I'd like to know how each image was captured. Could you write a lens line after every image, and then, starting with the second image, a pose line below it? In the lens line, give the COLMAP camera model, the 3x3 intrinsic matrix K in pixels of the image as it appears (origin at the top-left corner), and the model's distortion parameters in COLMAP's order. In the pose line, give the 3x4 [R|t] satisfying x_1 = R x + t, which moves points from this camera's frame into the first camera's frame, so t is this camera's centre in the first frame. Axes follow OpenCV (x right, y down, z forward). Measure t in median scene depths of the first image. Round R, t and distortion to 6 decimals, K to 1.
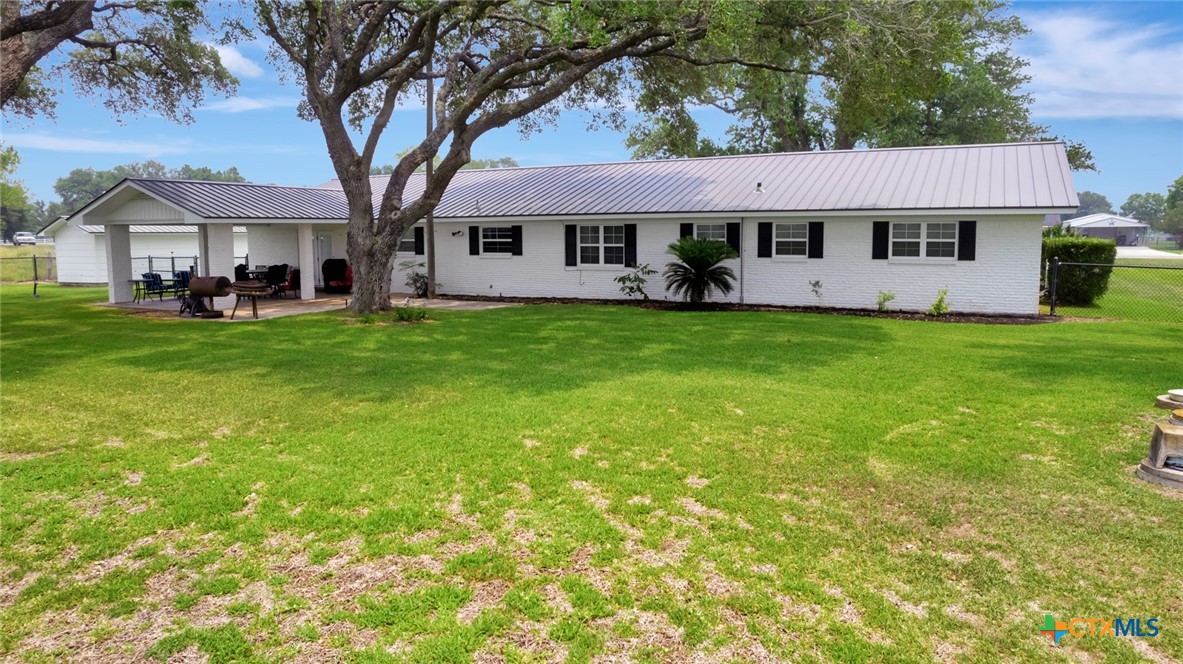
lens RADIAL K [[805.7, 0, 591.5], [0, 805.7, 332.0], [0, 0, 1]] dist [-0.058210, 0.084014]
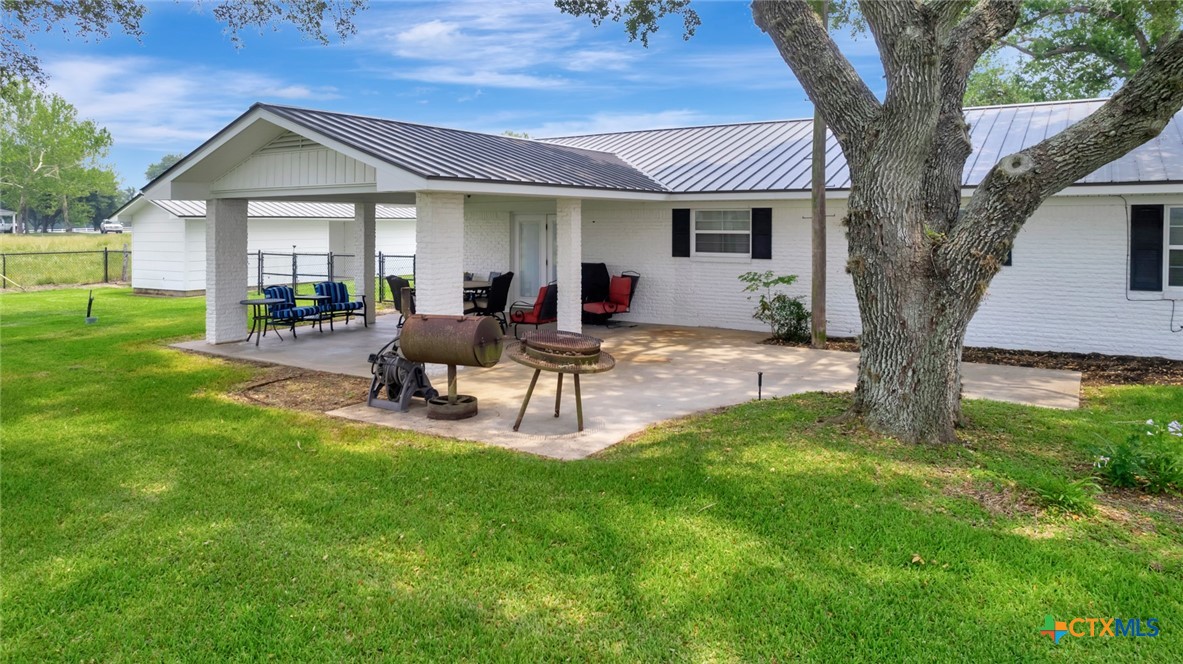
lens RADIAL K [[835.3, 0, 590.6], [0, 835.3, 254.2], [0, 0, 1]] dist [-0.004744, 0.001488]
pose [[0.995216, 0.009133, -0.097272, -0.303088], [-0.017547, 0.996141, -0.085991, -0.054421], [0.096111, 0.087286, 0.991536, 0.477871]]
